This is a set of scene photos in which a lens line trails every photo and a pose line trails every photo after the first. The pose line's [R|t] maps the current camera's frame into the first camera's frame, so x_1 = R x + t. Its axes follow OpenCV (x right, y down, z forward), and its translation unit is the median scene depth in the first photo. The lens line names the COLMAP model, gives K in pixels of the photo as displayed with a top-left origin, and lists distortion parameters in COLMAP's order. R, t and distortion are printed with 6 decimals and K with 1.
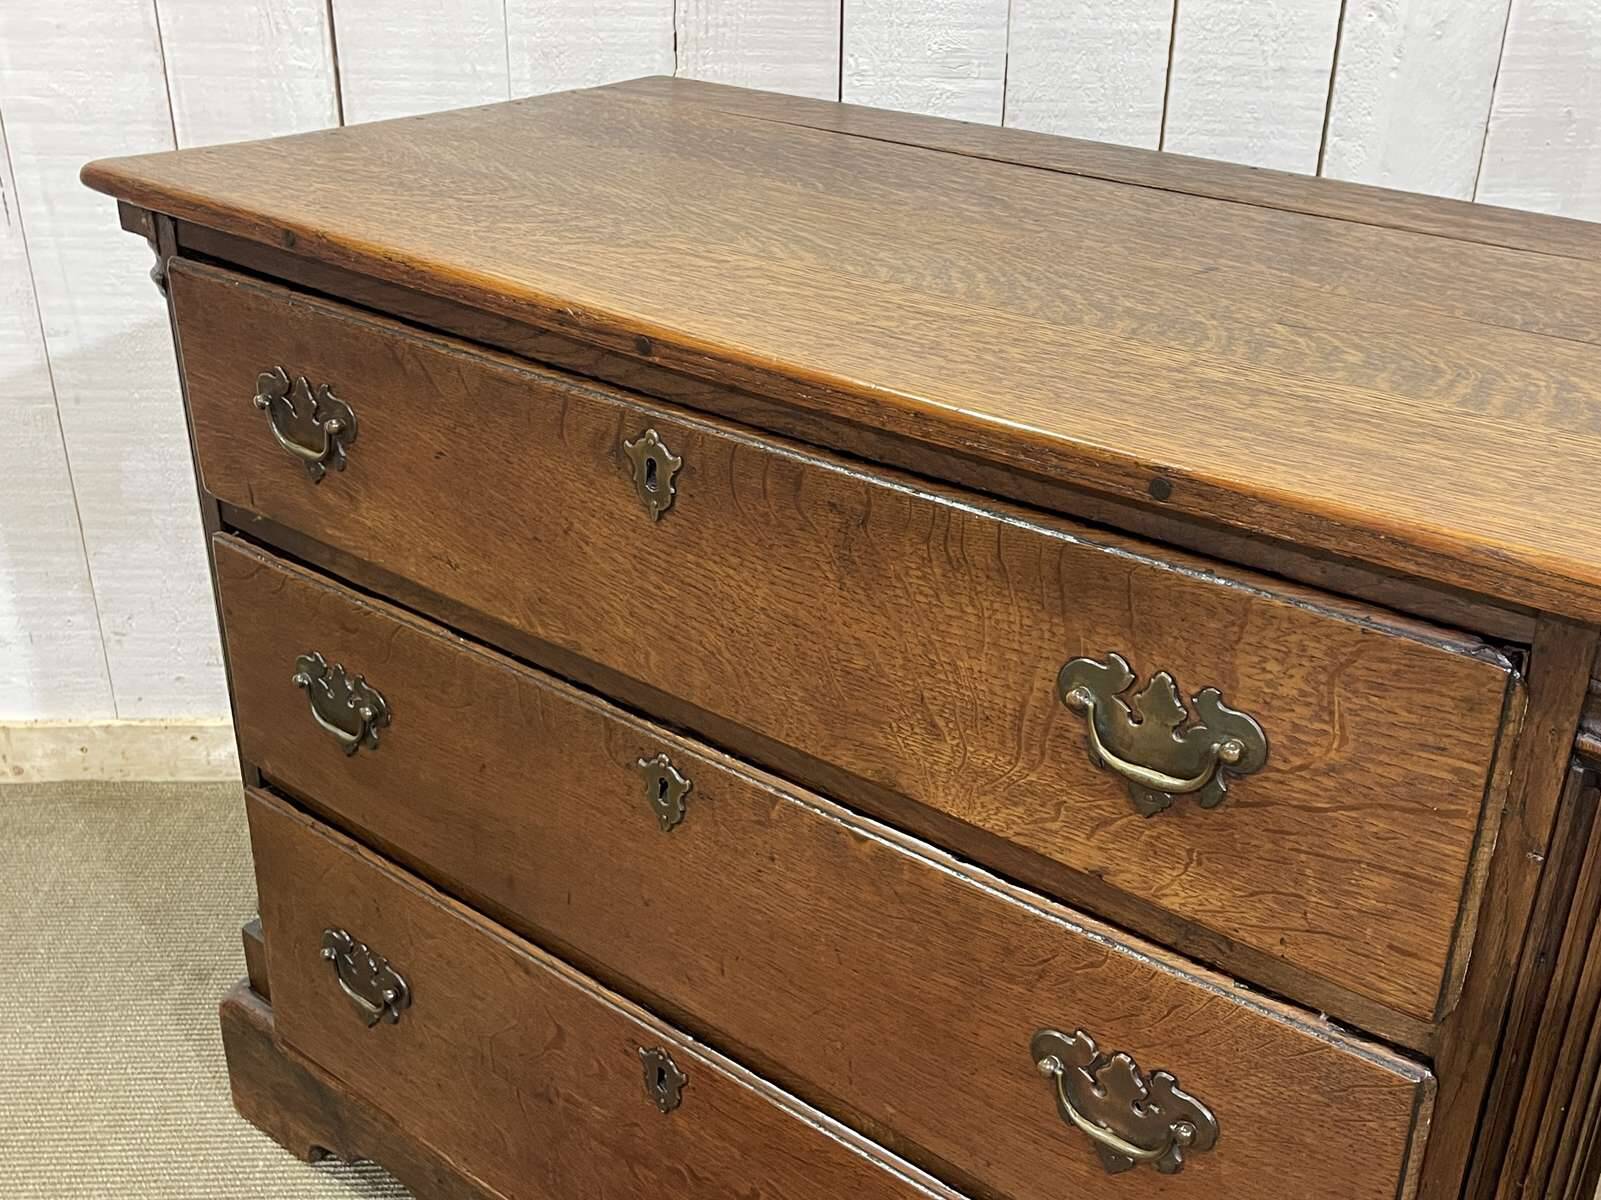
lens RADIAL K [[1728.7, 0, 809.4], [0, 1728.7, 609.3], [0, 0, 1]] dist [0.035003, 0.000000]
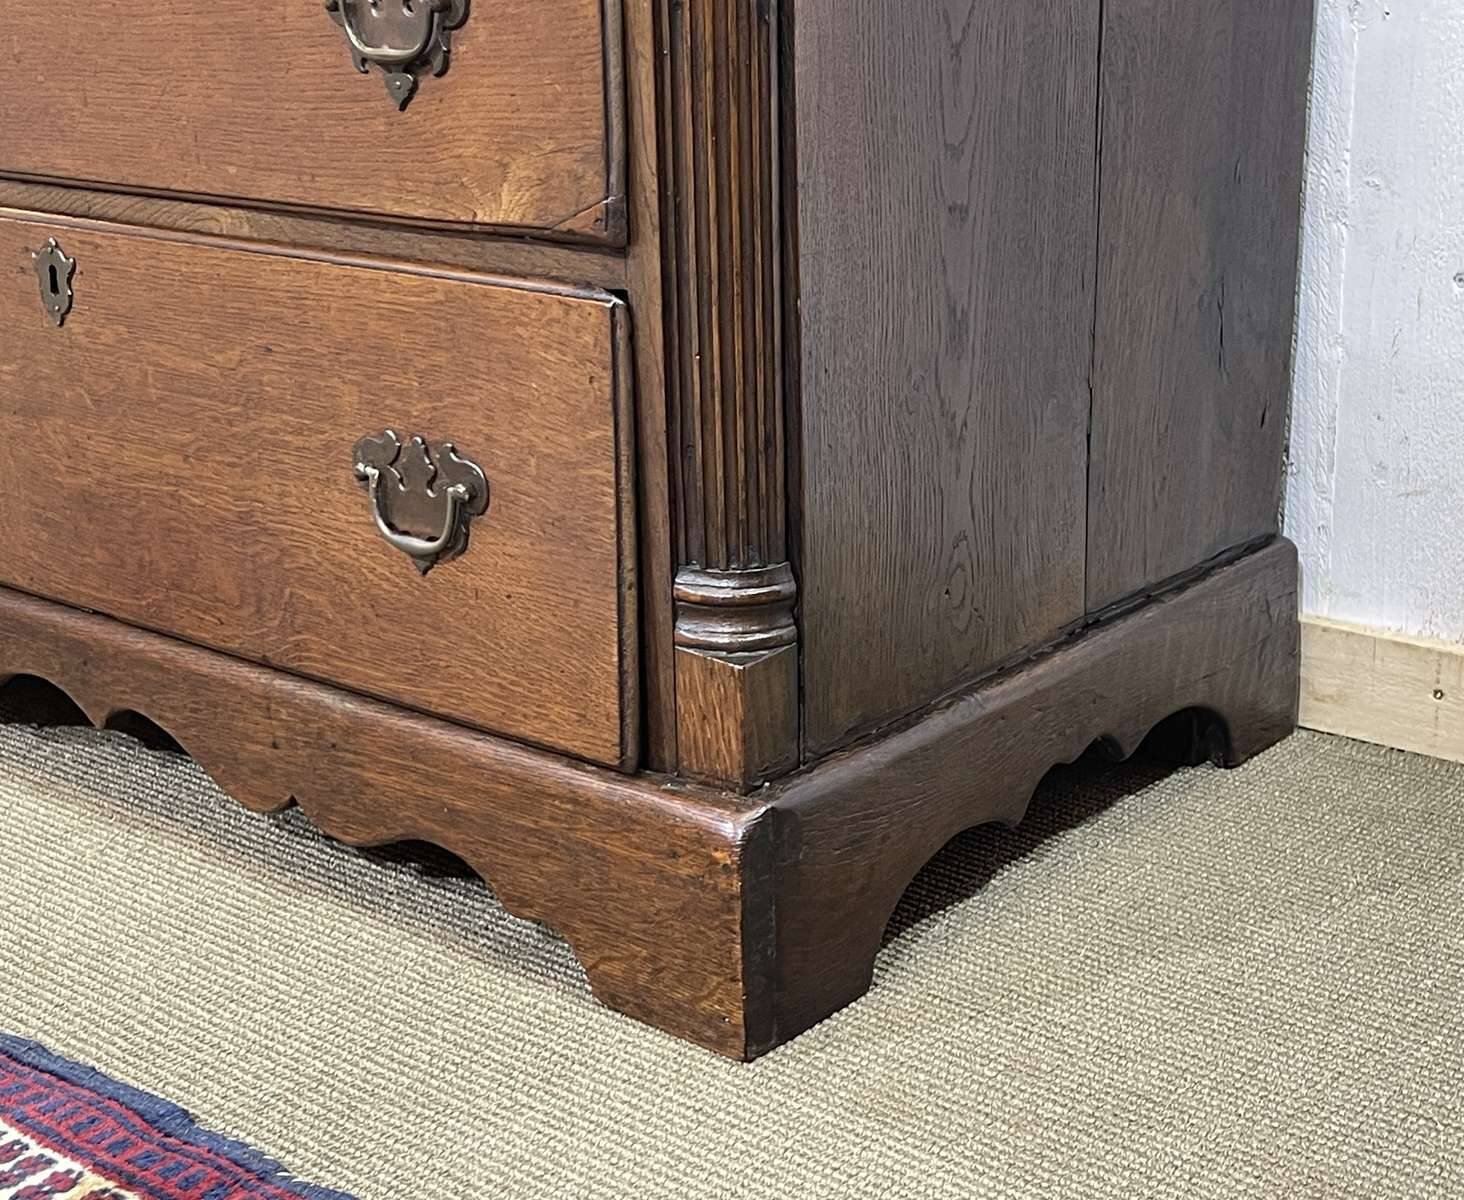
lens RADIAL K [[2390.4, 0, 773.6], [0, 2390.4, 587.5], [0, 0, 1]] dist [0.015650, 0.000000]
pose [[0.999474, -0.032036, -0.005095, 0.357310], [0.030910, 0.988201, -0.150009, 0.751093], [0.009841, 0.149773, 0.988671, -0.274680]]
